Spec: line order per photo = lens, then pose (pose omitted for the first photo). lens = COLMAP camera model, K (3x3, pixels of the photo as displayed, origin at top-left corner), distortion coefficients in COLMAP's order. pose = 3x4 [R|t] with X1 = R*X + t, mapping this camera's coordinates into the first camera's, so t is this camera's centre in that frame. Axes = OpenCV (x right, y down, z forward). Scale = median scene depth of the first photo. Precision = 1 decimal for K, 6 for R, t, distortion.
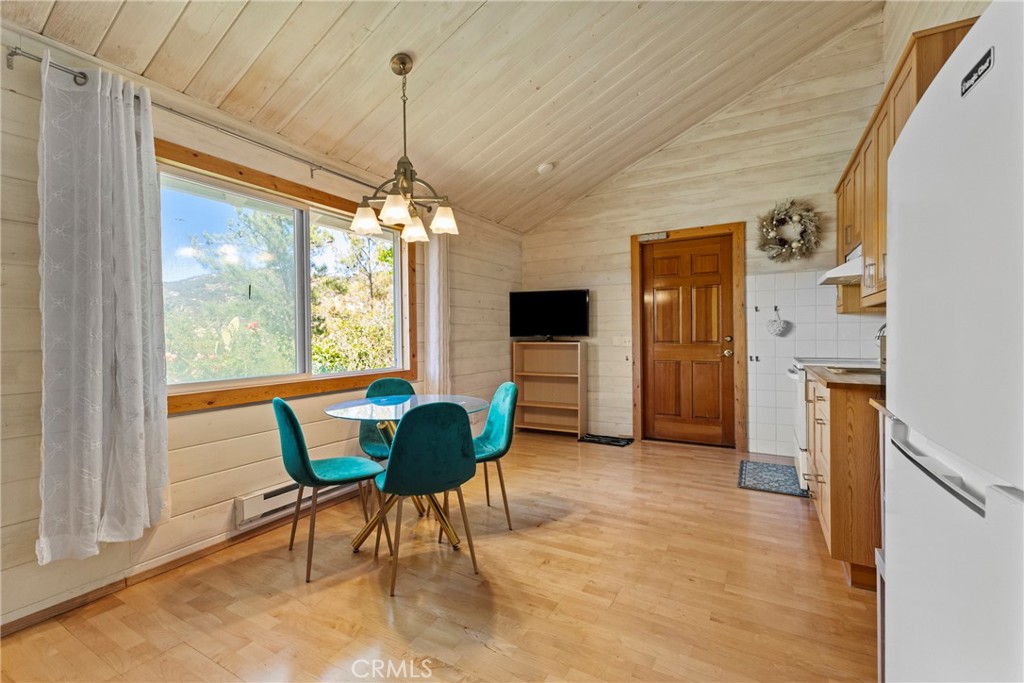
lens RADIAL K [[437.5, 0, 512.7], [0, 437.5, 338.8], [0, 0, 1]] dist [-0.000667, -0.000413]
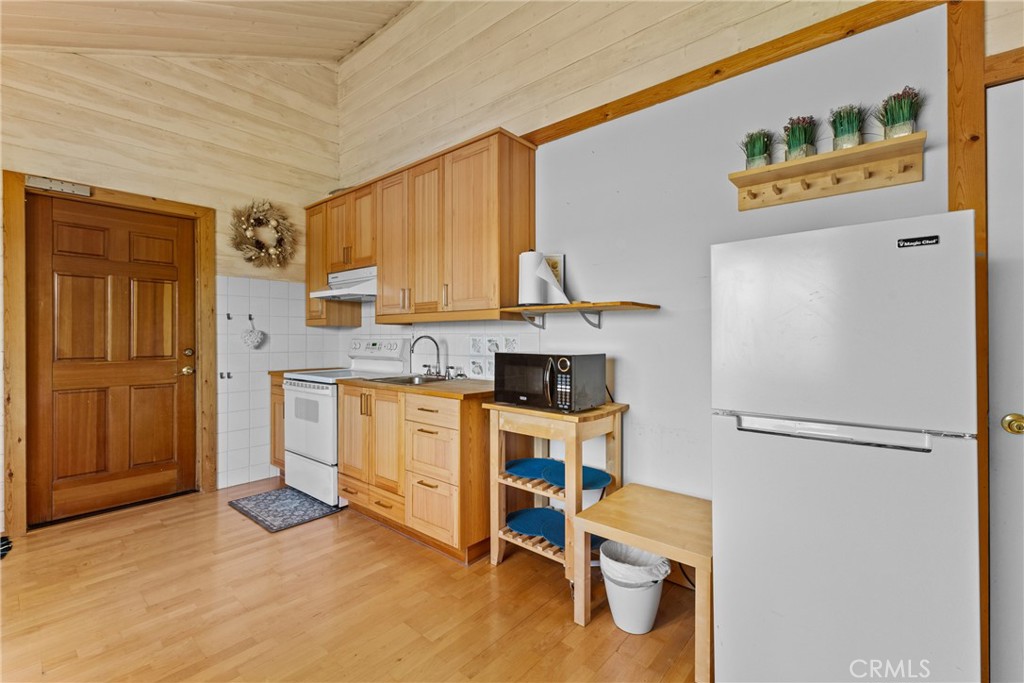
lens RADIAL K [[437.5, 0, 511.9], [0, 437.5, 337.0], [0, 0, 1]] dist [-0.000667, -0.000413]
pose [[0.189945, 0.008810, 0.981755, -0.166812], [0.005537, 0.999934, -0.010044, -0.016876], [-0.981779, 0.007344, 0.189883, 0.301552]]
